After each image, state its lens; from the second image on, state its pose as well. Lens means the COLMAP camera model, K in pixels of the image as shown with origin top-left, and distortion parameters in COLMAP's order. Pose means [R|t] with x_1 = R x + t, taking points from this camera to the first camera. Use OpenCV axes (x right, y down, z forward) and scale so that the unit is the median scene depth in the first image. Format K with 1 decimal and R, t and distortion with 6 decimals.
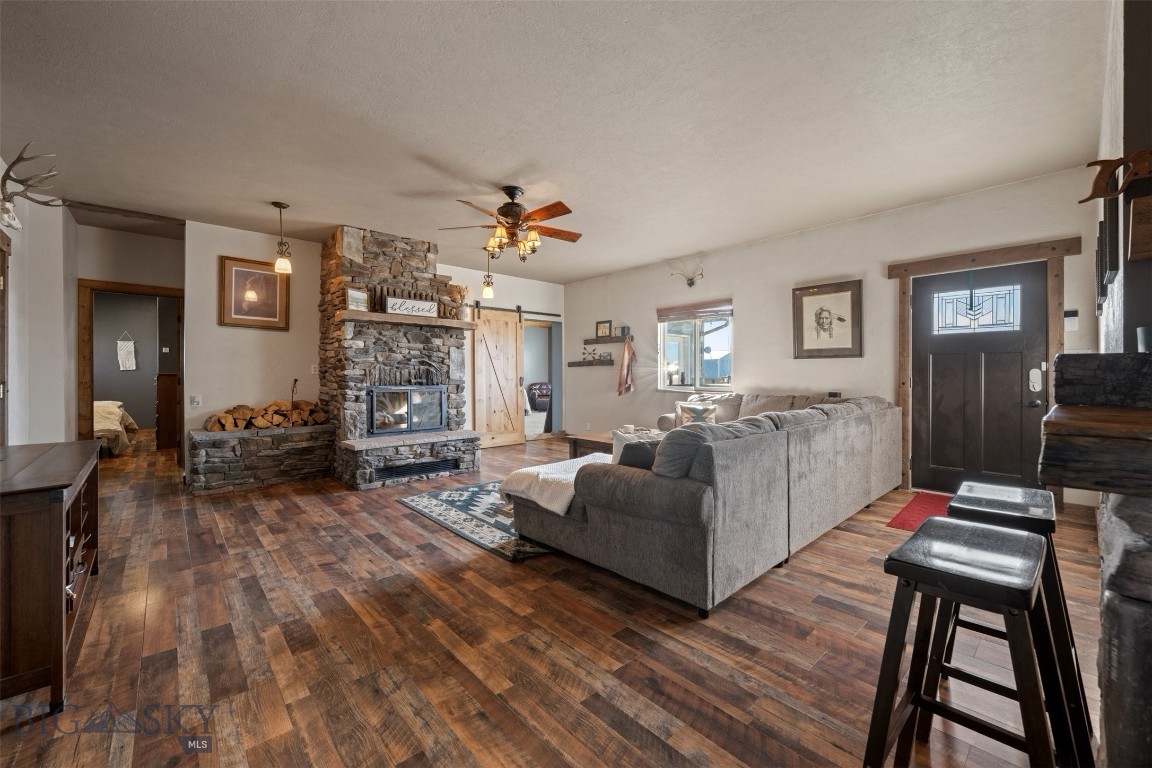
lens RADIAL K [[458.3, 0, 573.4], [0, 458.3, 378.1], [0, 0, 1]] dist [-0.002523, 0.000277]
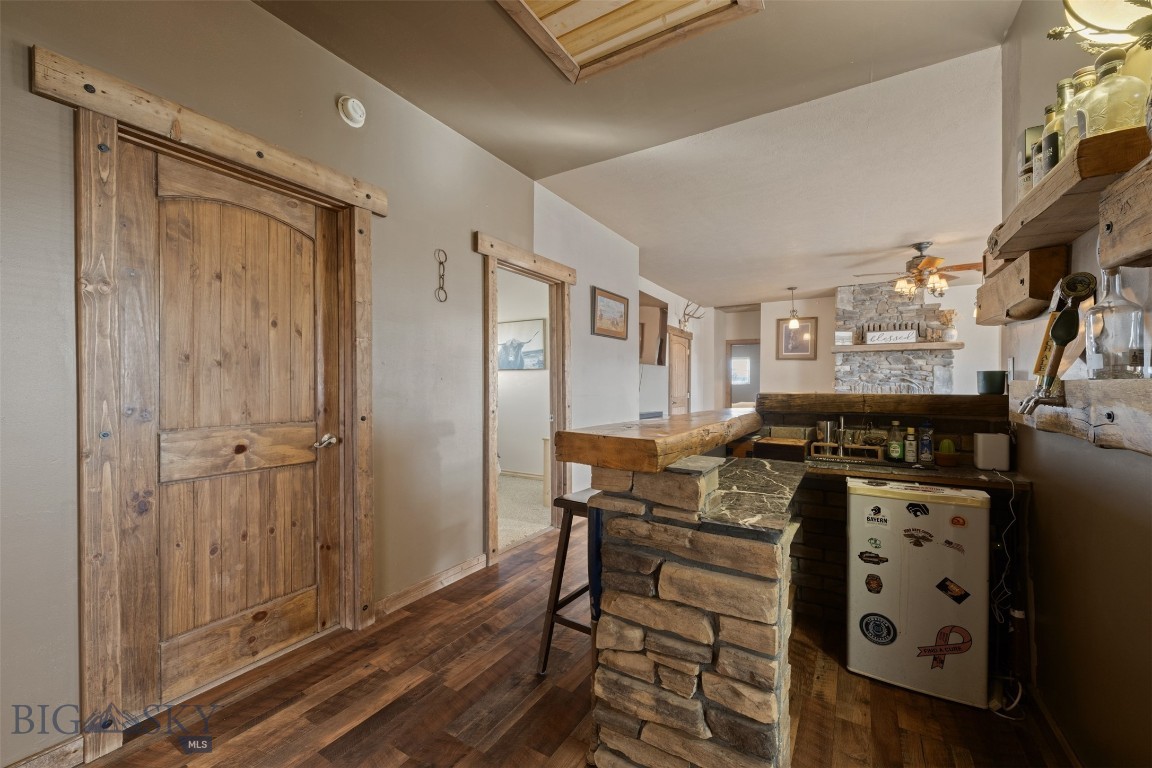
lens RADIAL K [[458.3, 0, 573.4], [0, 458.3, 378.1], [0, 0, 1]] dist [-0.002523, 0.000277]
pose [[0.285330, -0.011102, -0.958365, 0.688223], [-0.005385, 0.999899, -0.013186, -0.020966], [0.958414, 0.008923, 0.285241, -0.233081]]
